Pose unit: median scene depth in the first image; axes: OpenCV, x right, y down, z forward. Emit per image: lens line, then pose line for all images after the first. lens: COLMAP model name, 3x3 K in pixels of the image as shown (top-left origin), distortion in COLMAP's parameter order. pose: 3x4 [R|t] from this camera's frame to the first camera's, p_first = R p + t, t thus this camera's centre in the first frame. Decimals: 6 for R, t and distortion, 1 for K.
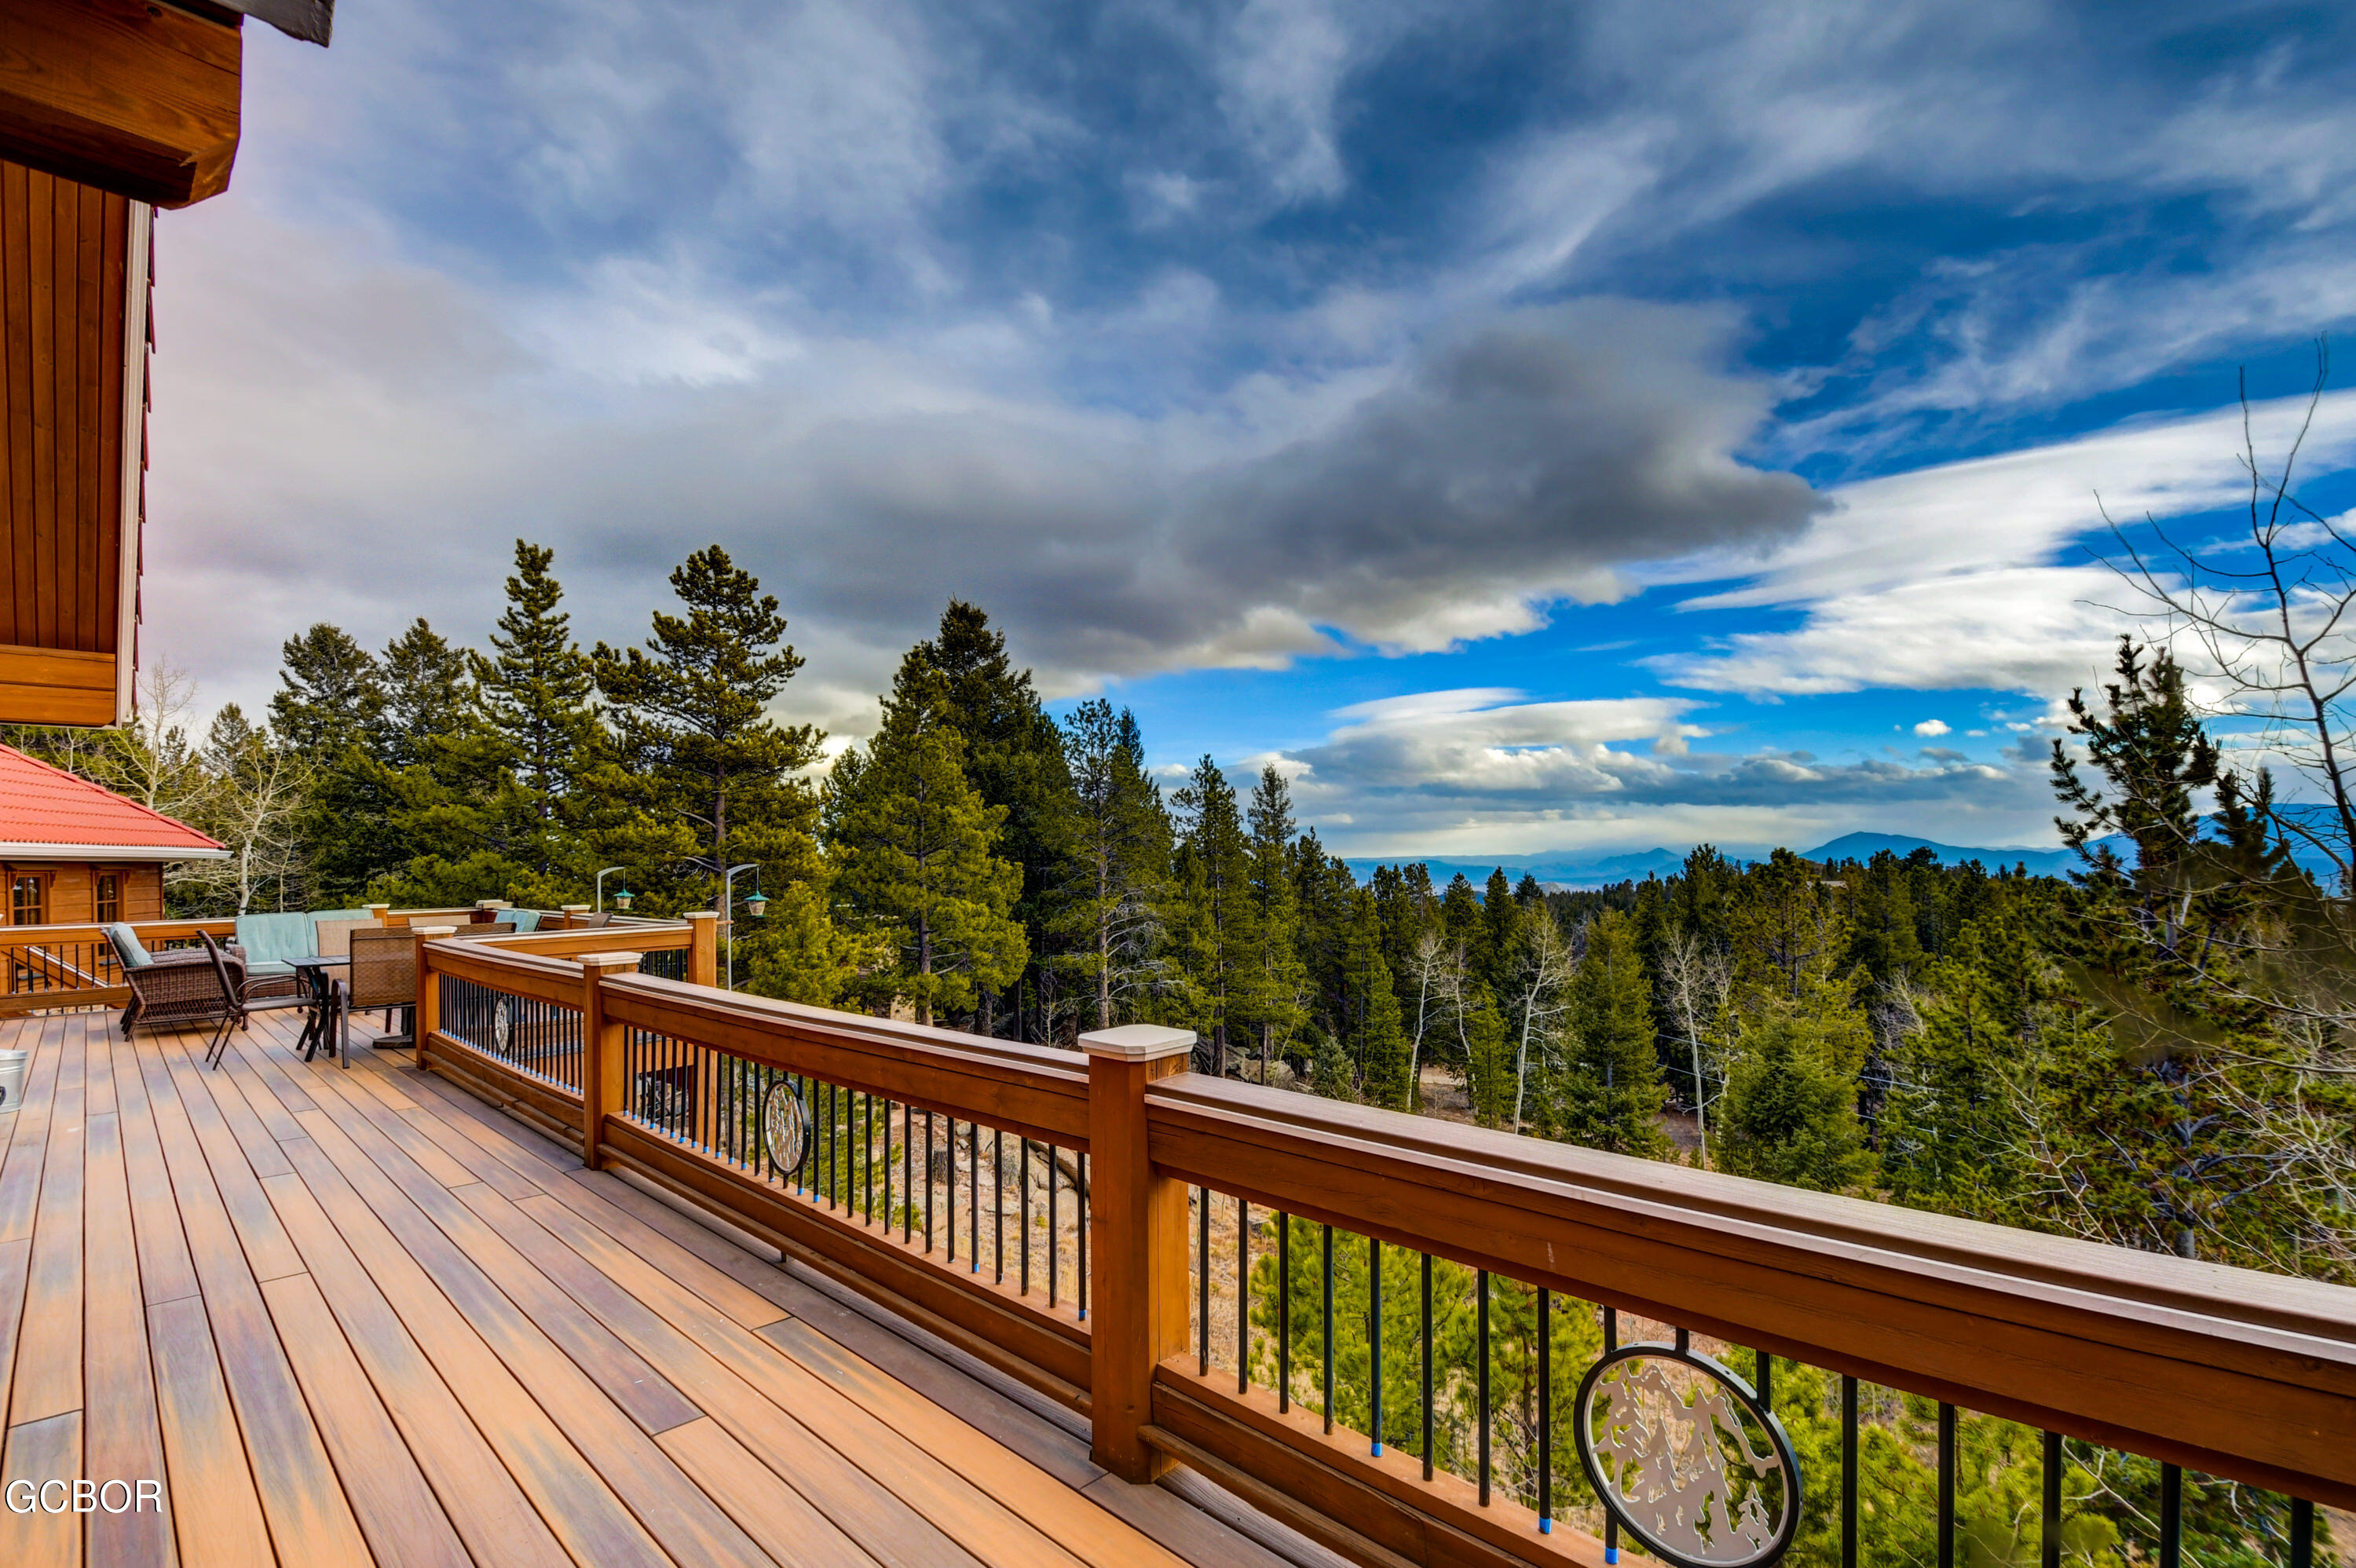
lens RADIAL K [[1050.3, 0, 1159.2], [0, 1050.3, 845.1], [0, 0, 1]] dist [-0.020860, -0.003156]
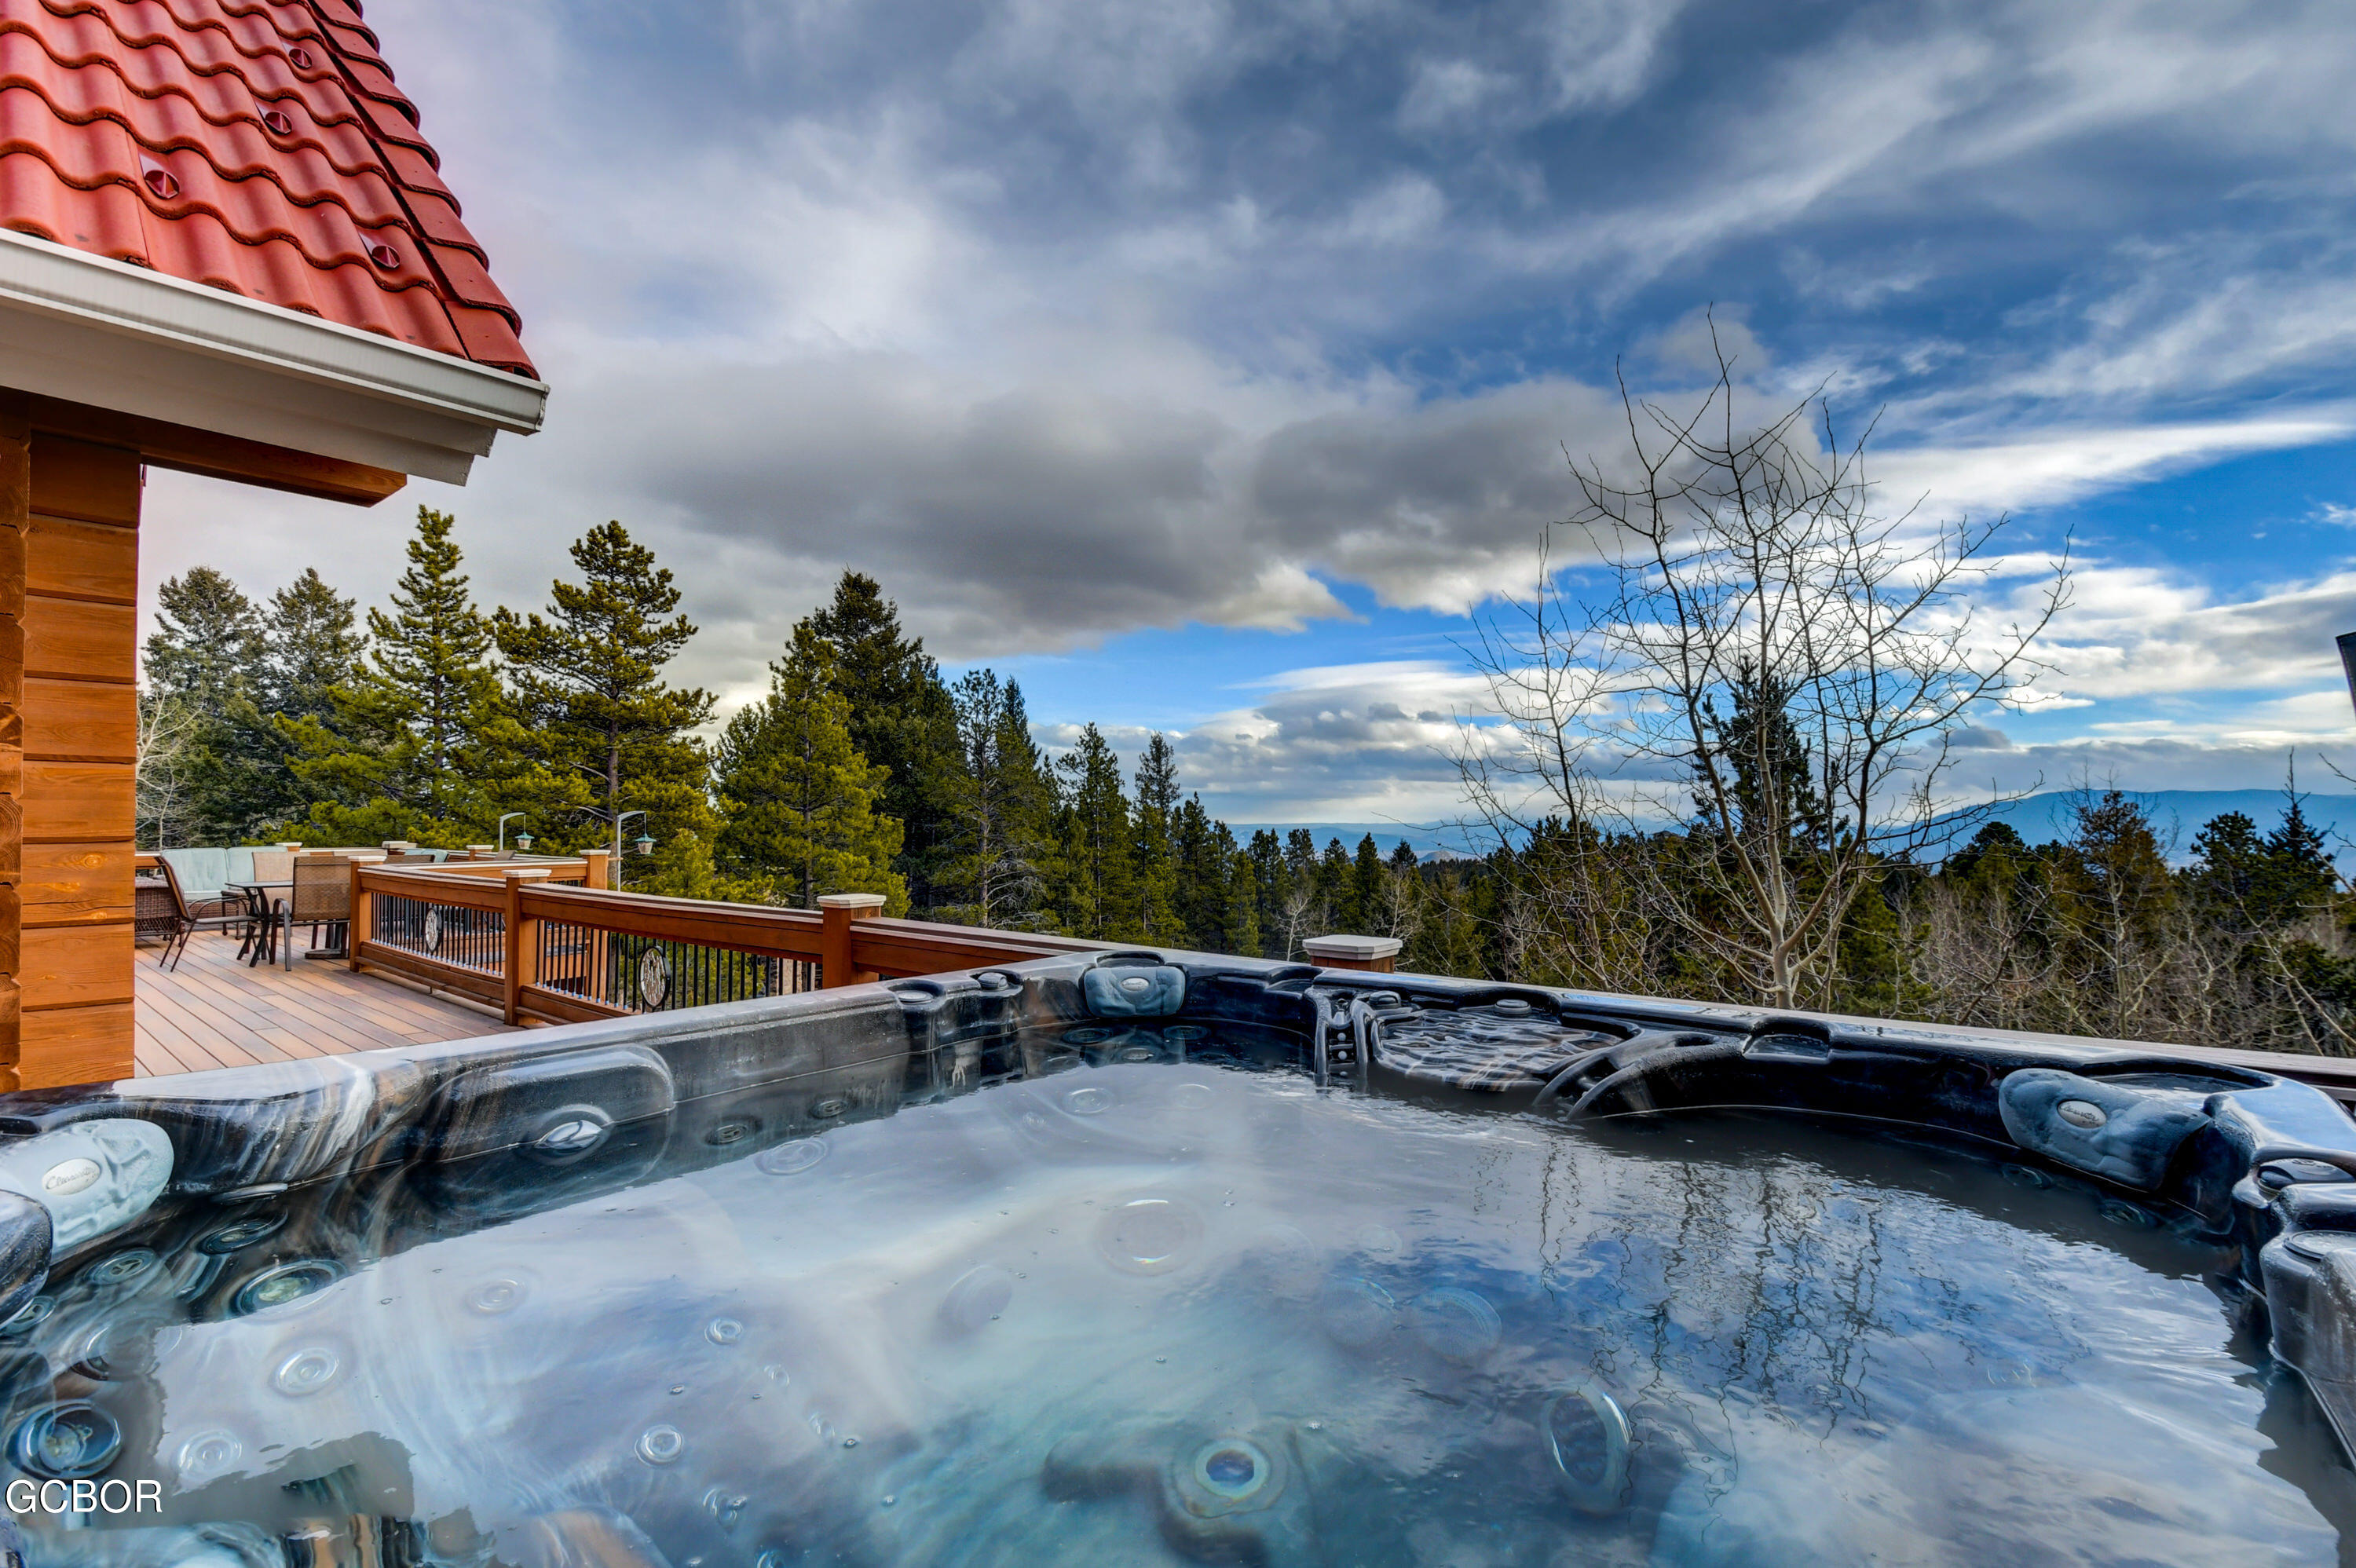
lens RADIAL K [[1050.3, 0, 1179.9], [0, 1050.3, 808.4], [0, 0, 1]] dist [-0.020860, -0.003156]
pose [[0.994809, 0.018692, 0.100024, 0.046561], [-0.018578, 0.999825, -0.002070, 0.002930], [-0.100046, 0.000201, 0.994983, -0.110471]]
